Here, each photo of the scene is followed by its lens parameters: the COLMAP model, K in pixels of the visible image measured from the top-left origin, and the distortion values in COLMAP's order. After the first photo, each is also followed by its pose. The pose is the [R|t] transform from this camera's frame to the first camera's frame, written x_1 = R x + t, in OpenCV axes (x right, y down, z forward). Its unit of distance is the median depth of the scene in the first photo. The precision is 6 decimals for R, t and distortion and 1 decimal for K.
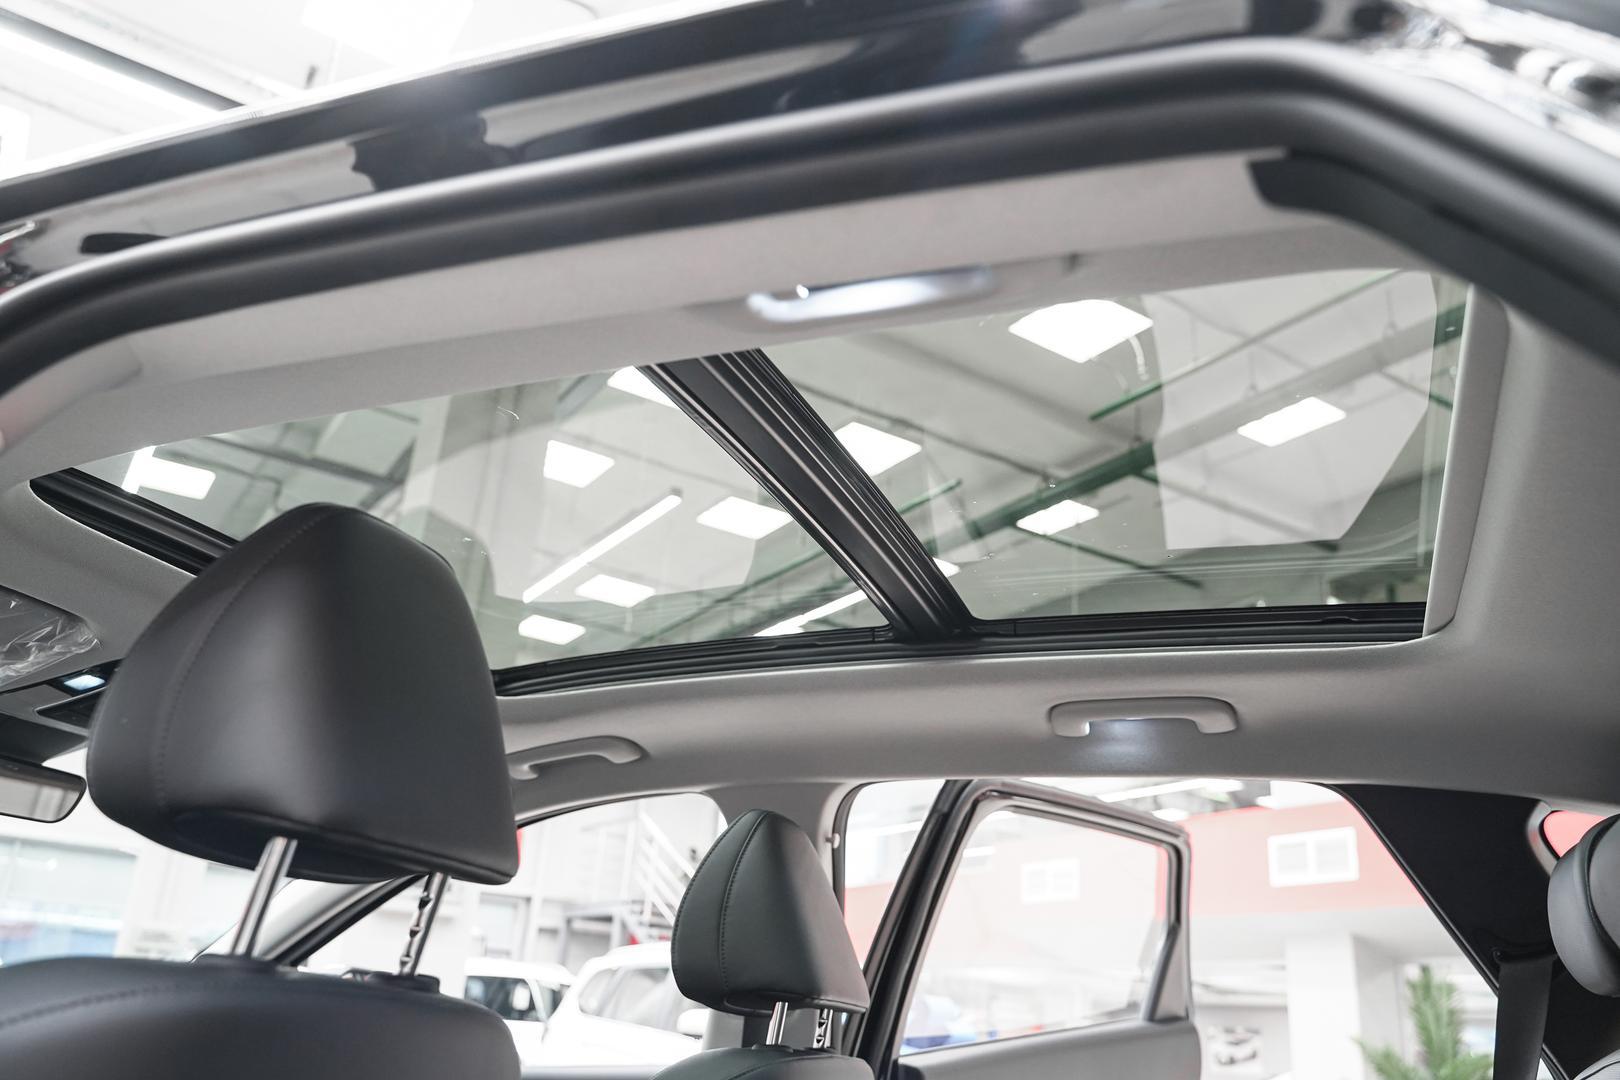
lens RADIAL K [[1255.6, 0, 810.0], [0, 1255.6, 540.0], [0, 0, 1]] dist [-0.011712, -0.000275]
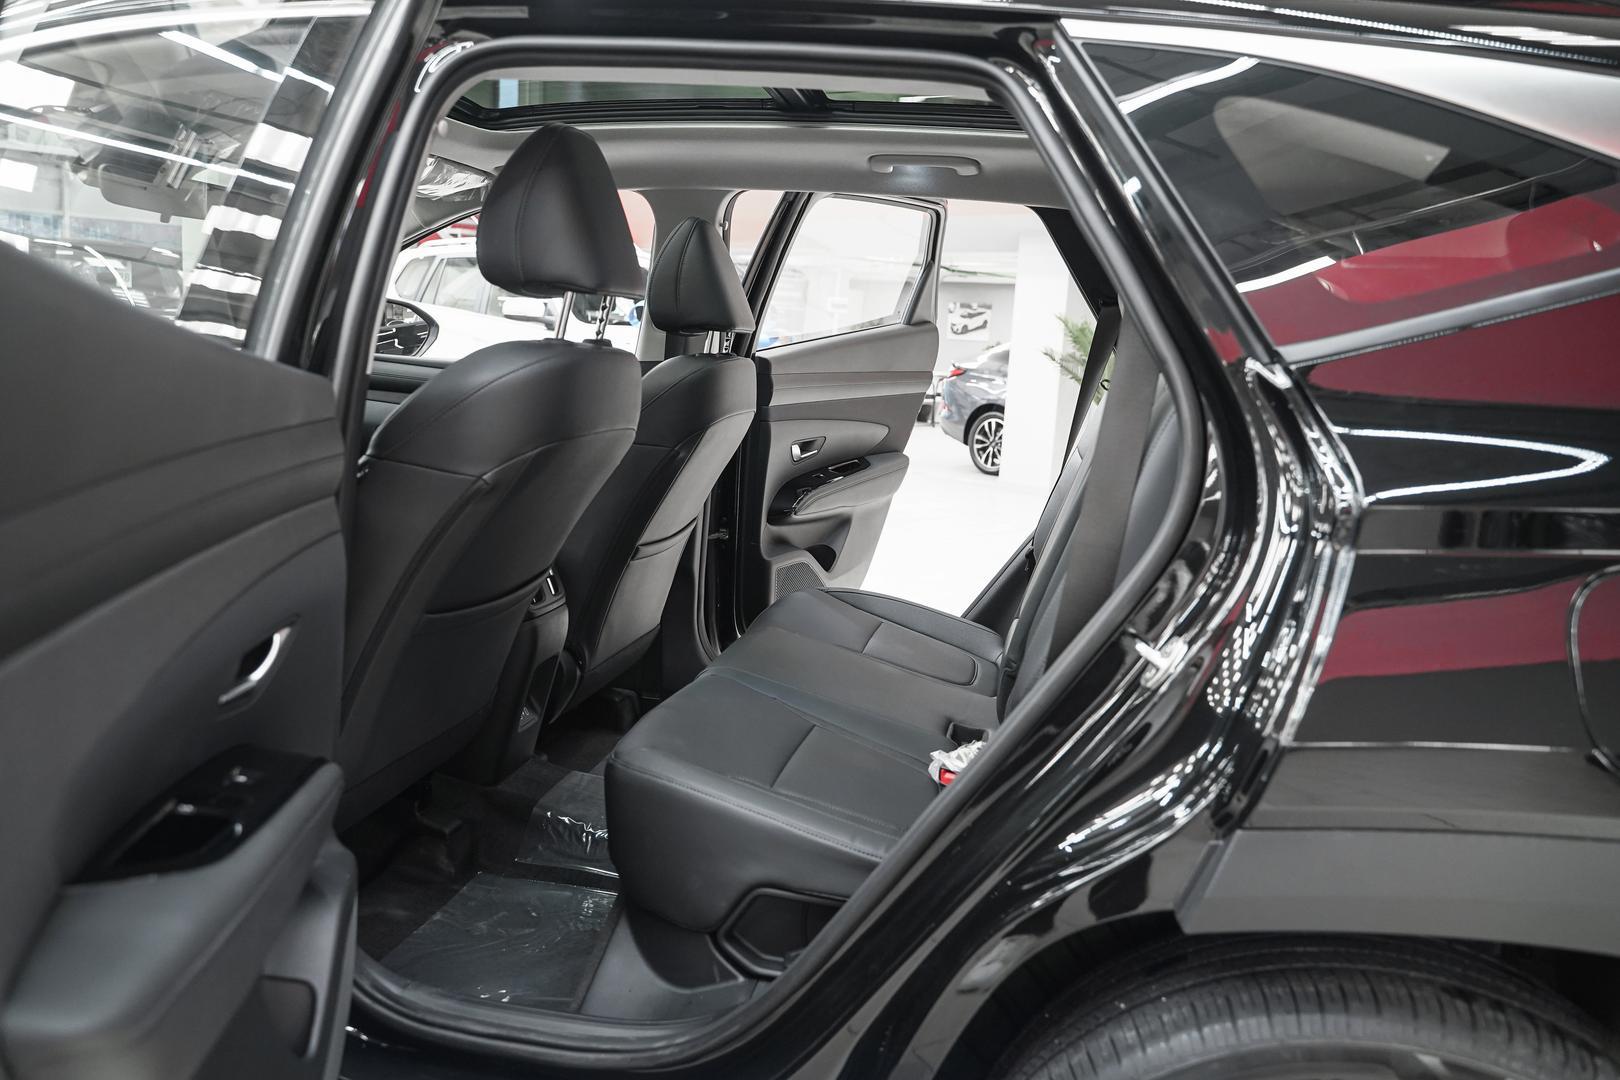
lens RADIAL K [[1255.6, 0, 810.0], [0, 1255.6, 540.0], [0, 0, 1]] dist [-0.011712, -0.000275]
pose [[0.983852, -0.038693, 0.174751, -0.117976], [-0.060099, 0.848249, 0.526176, -0.183831], [-0.168592, -0.528182, 0.832227, -0.373792]]
